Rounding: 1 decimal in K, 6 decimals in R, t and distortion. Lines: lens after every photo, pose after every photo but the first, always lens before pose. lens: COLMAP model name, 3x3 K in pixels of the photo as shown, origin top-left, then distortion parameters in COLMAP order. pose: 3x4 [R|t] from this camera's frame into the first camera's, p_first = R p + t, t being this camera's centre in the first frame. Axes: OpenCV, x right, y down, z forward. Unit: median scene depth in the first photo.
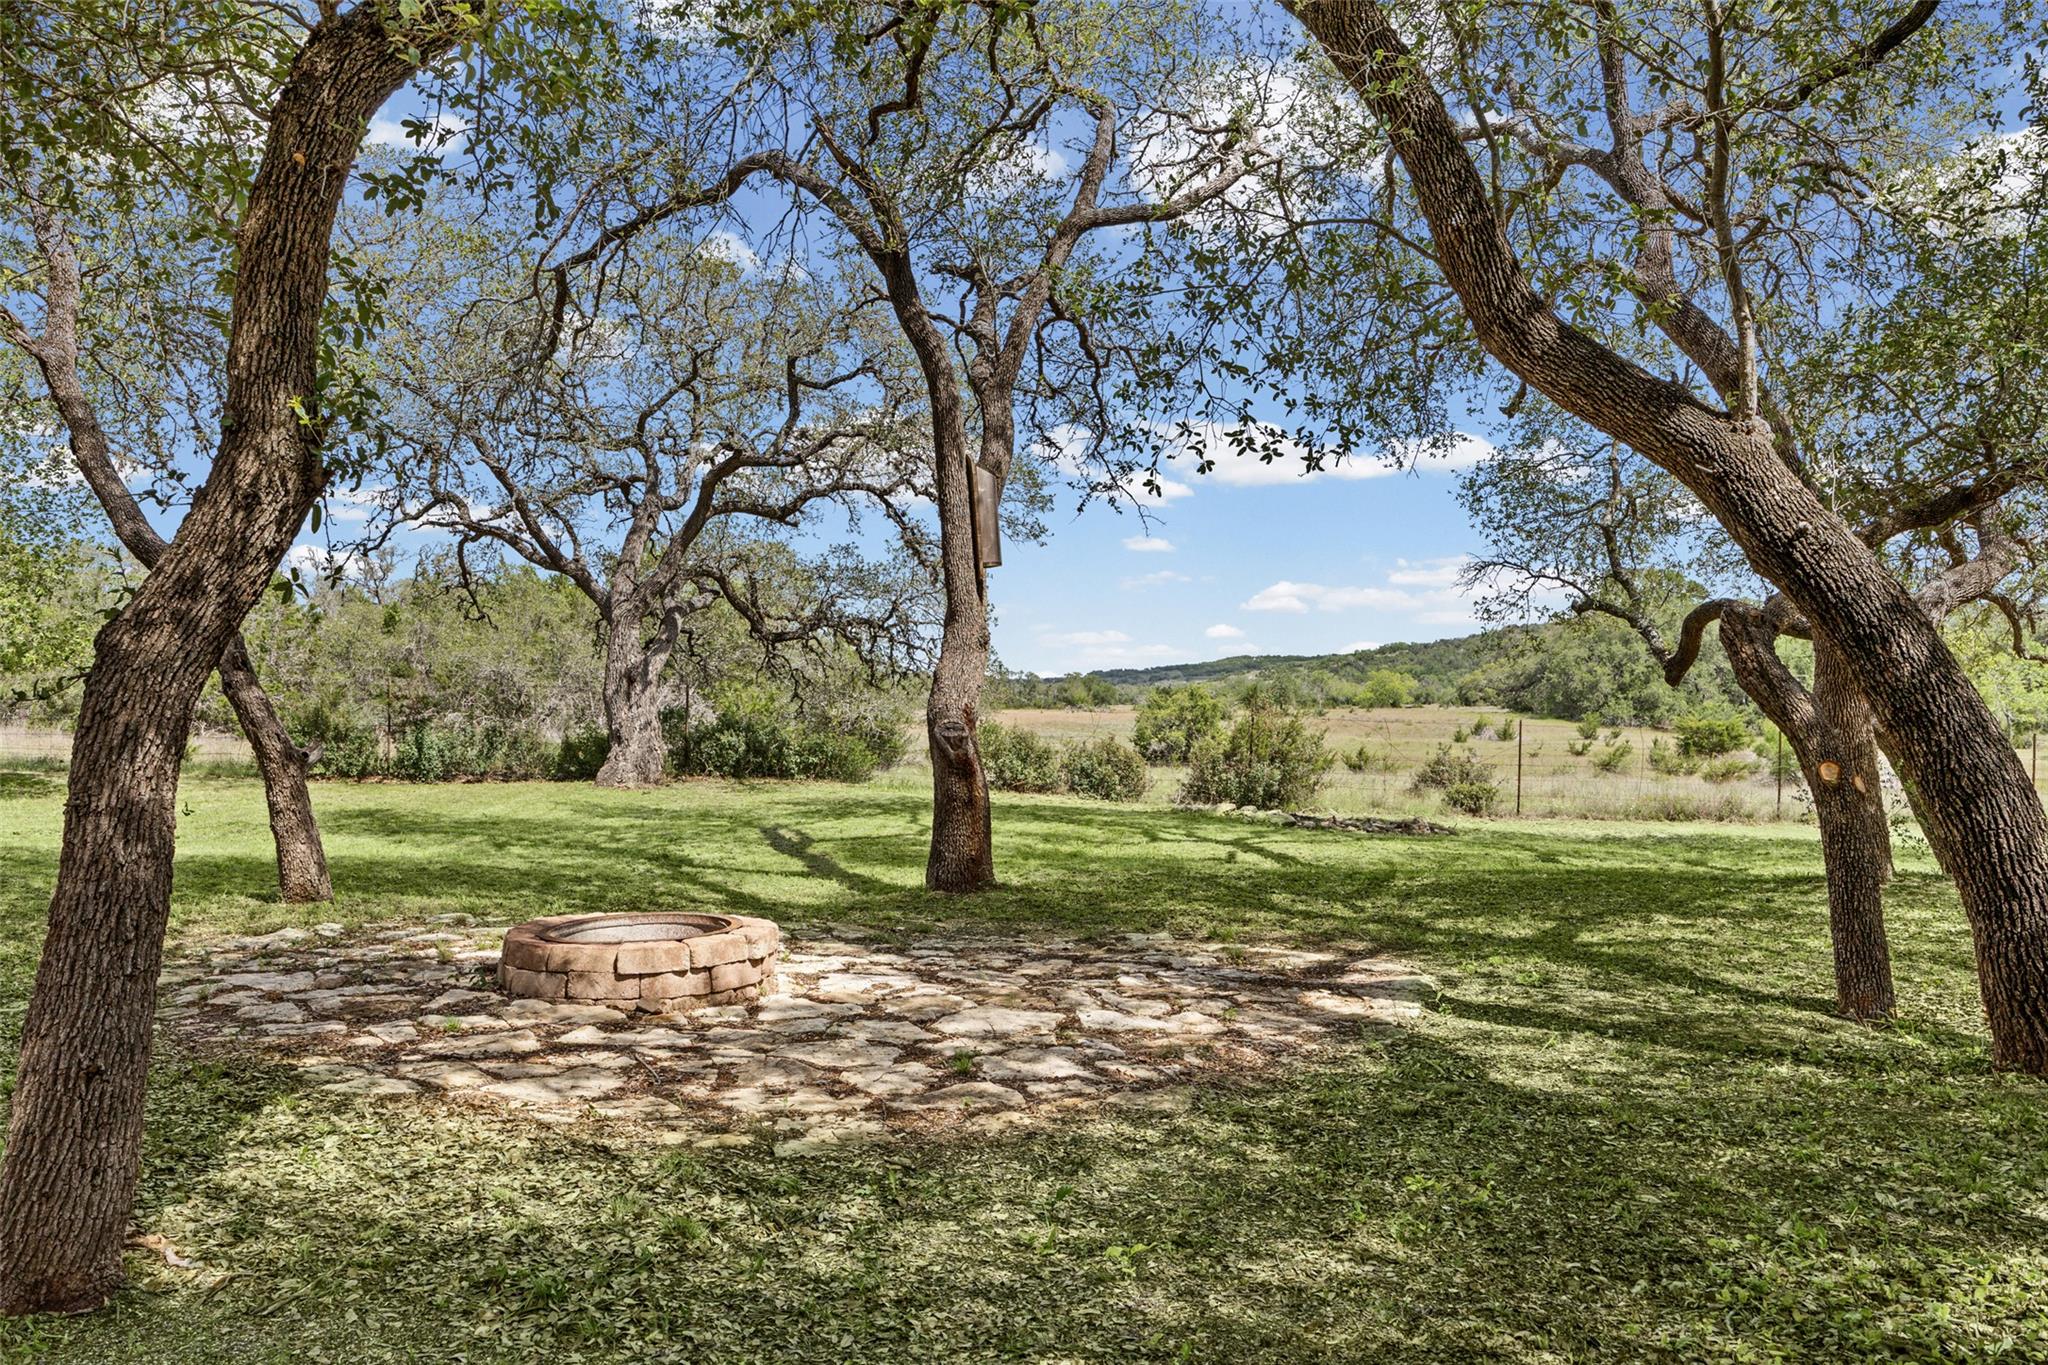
lens RADIAL K [[1609.4, 0, 1024.0], [0, 1609.4, 682.5], [0, 0, 1]] dist [-0.000355, -0.000107]
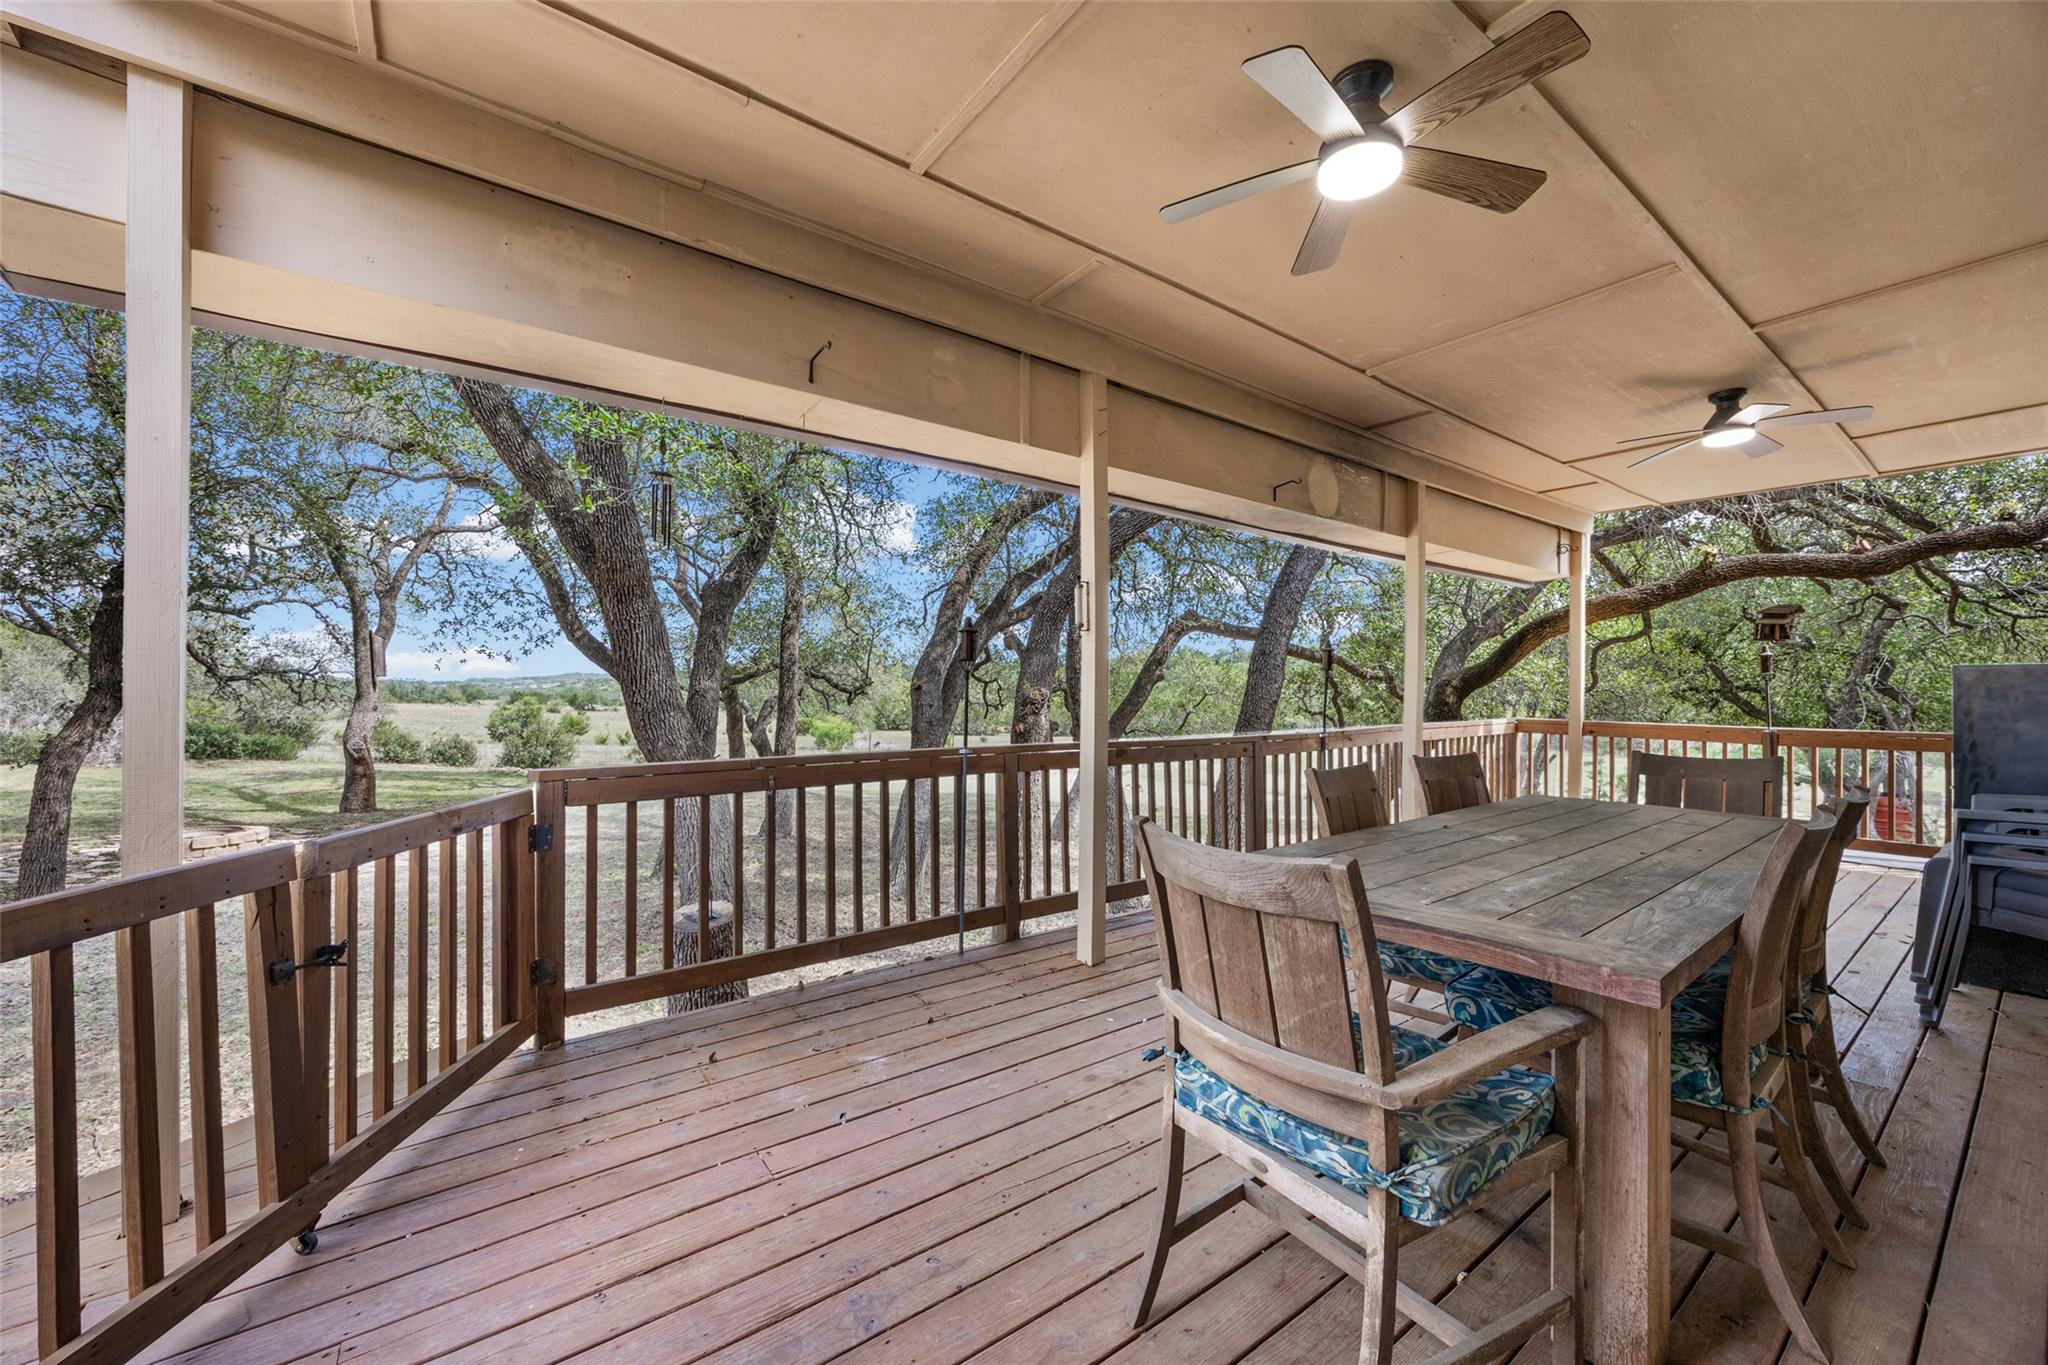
lens RADIAL K [[781.6, 0, 1014.5], [0, 781.6, 689.7], [0, 0, 1]] dist [-0.001930, -0.000159]
pose [[0.792312, 0.031648, 0.609294, 0.009298], [-0.026138, 0.999498, -0.017926, -0.026898], [-0.609556, -0.001723, 0.792741, -0.236014]]
